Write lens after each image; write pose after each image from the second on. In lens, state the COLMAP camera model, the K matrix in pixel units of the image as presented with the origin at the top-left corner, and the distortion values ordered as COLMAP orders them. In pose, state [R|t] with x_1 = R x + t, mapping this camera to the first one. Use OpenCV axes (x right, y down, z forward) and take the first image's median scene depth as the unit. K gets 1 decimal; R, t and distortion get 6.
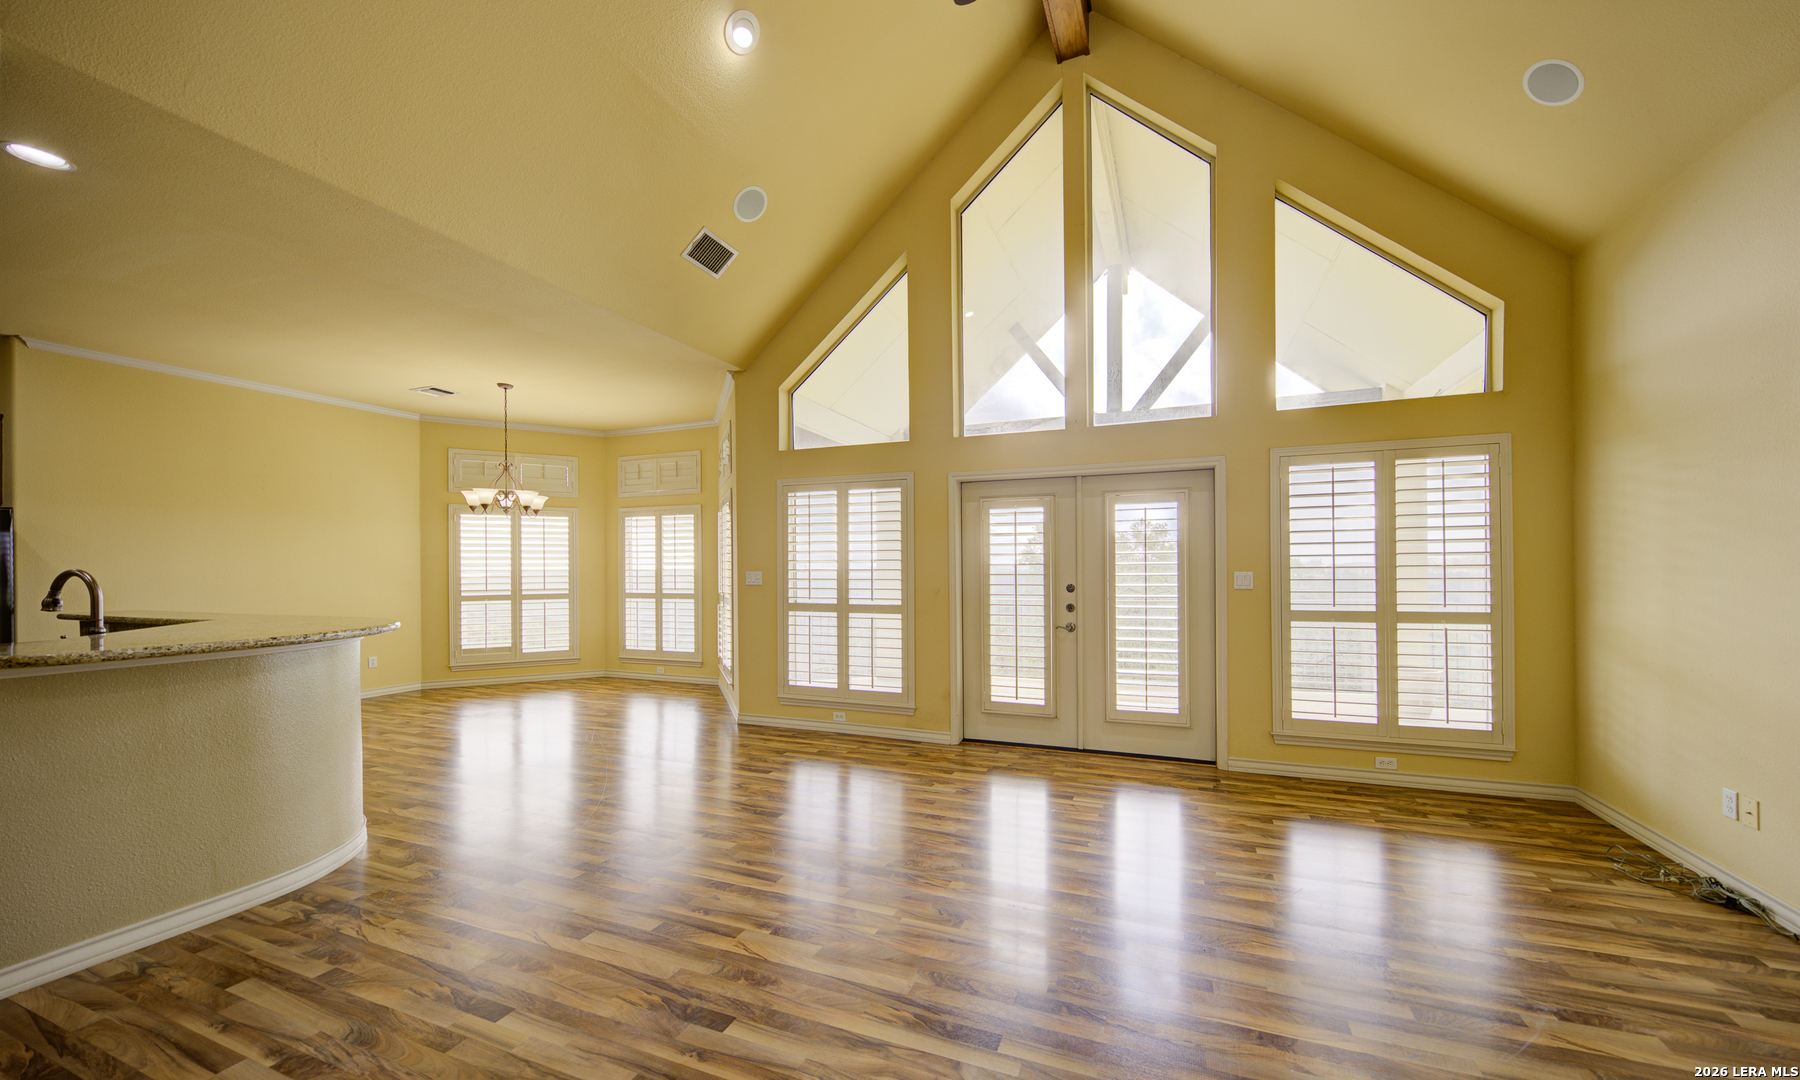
lens RADIAL K [[612.4, 0, 953.1], [0, 612.4, 563.4], [0, 0, 1]] dist [0.003890, -0.000119]
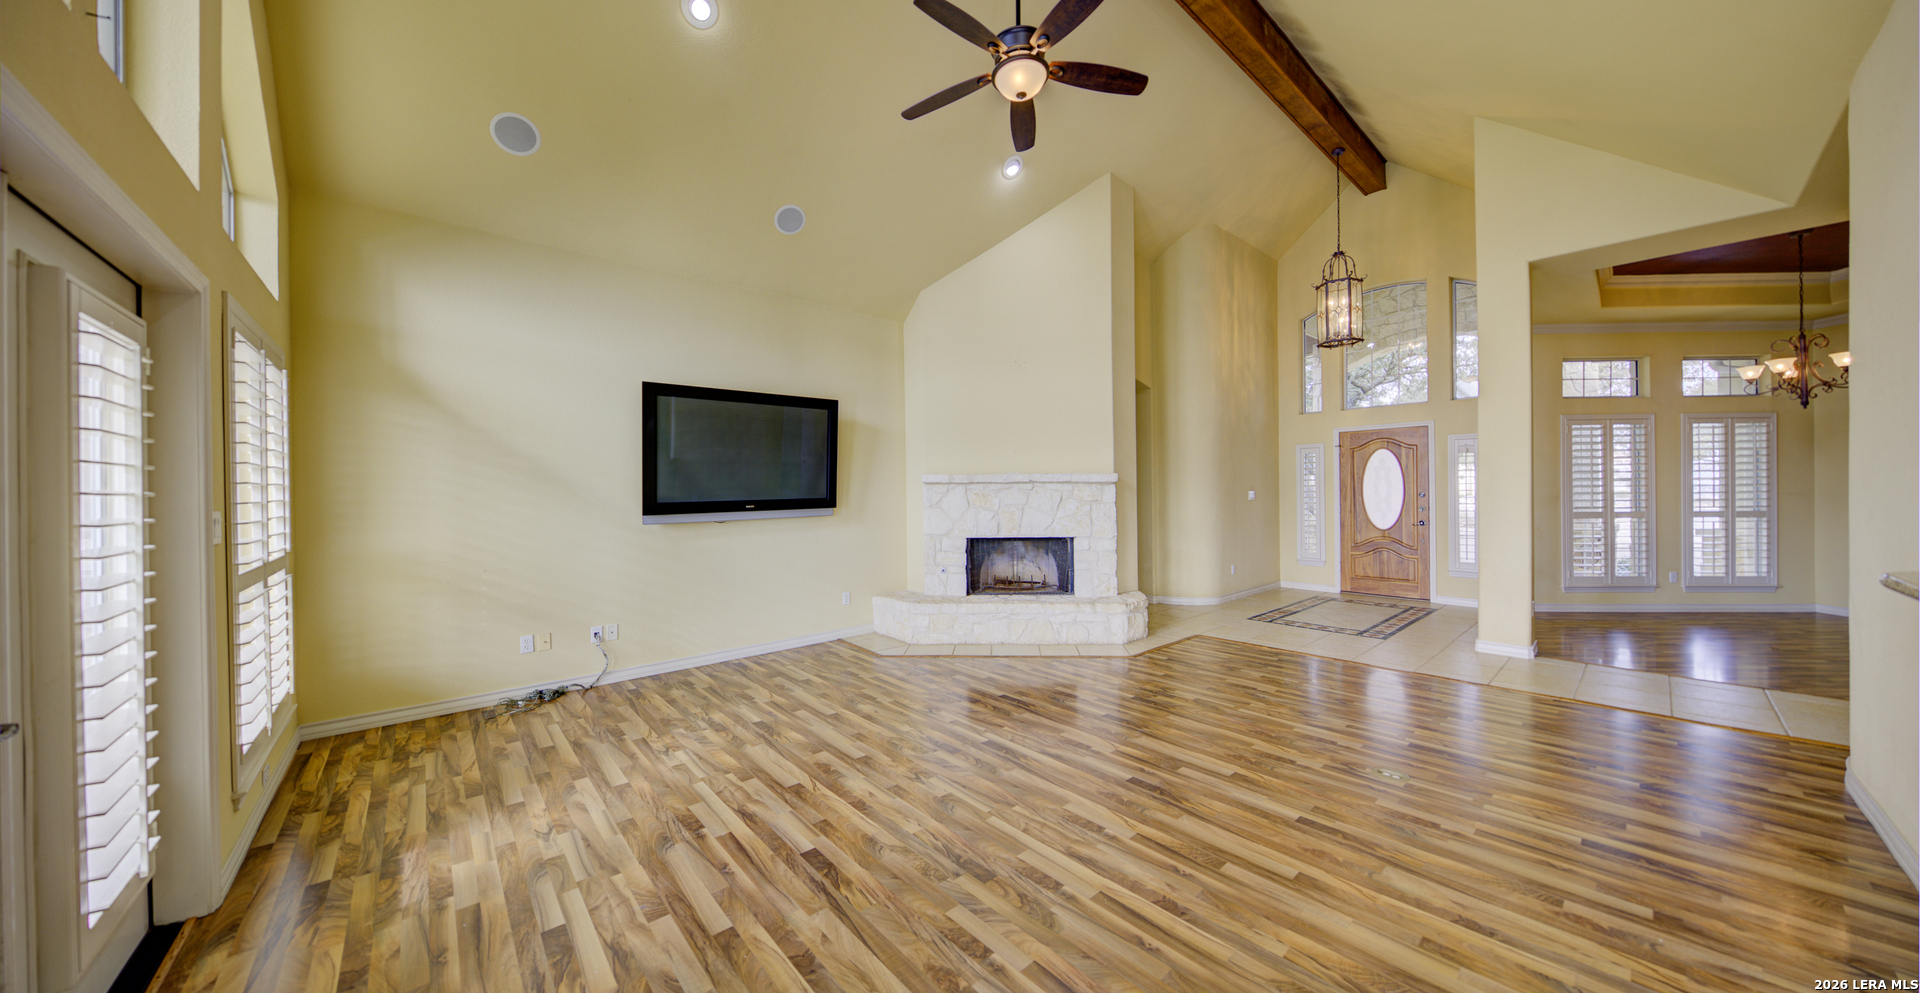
lens RADIAL K [[613.6, 0, 951.3], [0, 613.6, 496.9], [0, 0, 1]] dist [-0.006283, -0.000251]
pose [[-0.867343, 0.010748, 0.497595, -0.286648], [0.012419, 0.999923, 0.000049, 0.005633], [-0.497557, 0.006222, -0.867409, 0.978826]]
